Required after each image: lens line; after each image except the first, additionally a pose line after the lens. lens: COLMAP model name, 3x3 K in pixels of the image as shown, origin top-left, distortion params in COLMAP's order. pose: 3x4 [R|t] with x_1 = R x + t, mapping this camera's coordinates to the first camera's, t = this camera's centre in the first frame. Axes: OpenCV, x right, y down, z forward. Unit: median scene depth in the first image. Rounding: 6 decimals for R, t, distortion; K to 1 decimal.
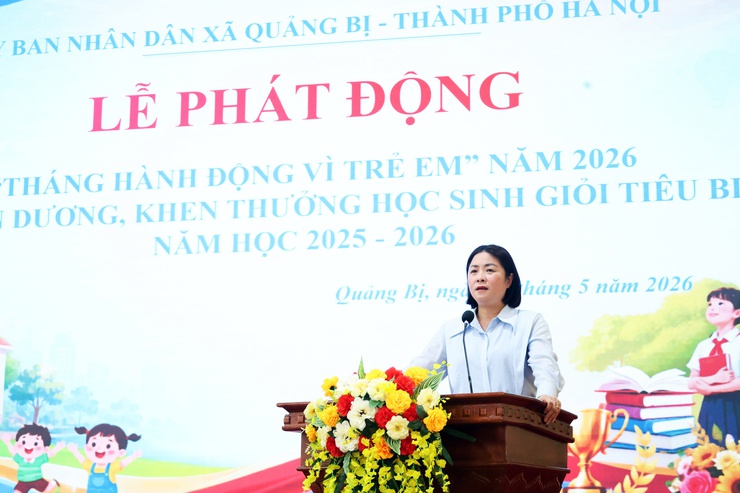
lens RADIAL K [[1585.3, 0, 370.3], [0, 1585.3, 246.5], [0, 0, 1]] dist [0.010479, 0.000000]
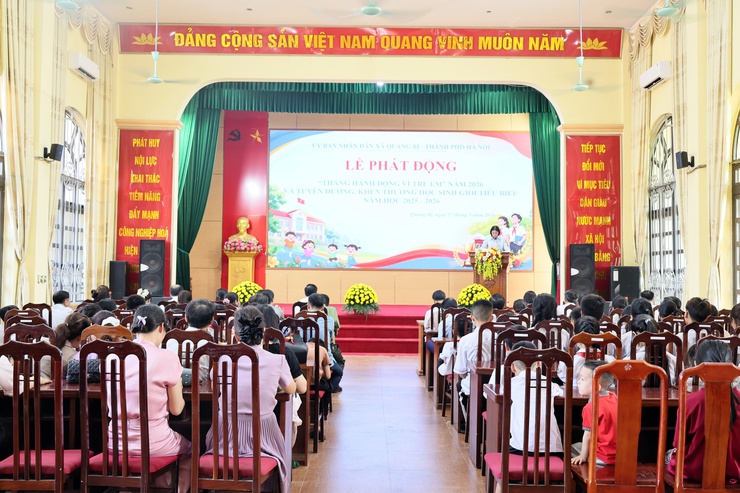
lens RADIAL K [[760.3, 0, 371.4], [0, 760.3, 245.7], [0, 0, 1]] dist [0.002576, 0.000000]
pose [[0.975201, 0.013617, 0.220903, -0.548599], [-0.046936, 0.988127, 0.146294, -0.171304], [-0.216288, -0.153034, 0.964261, -0.885616]]
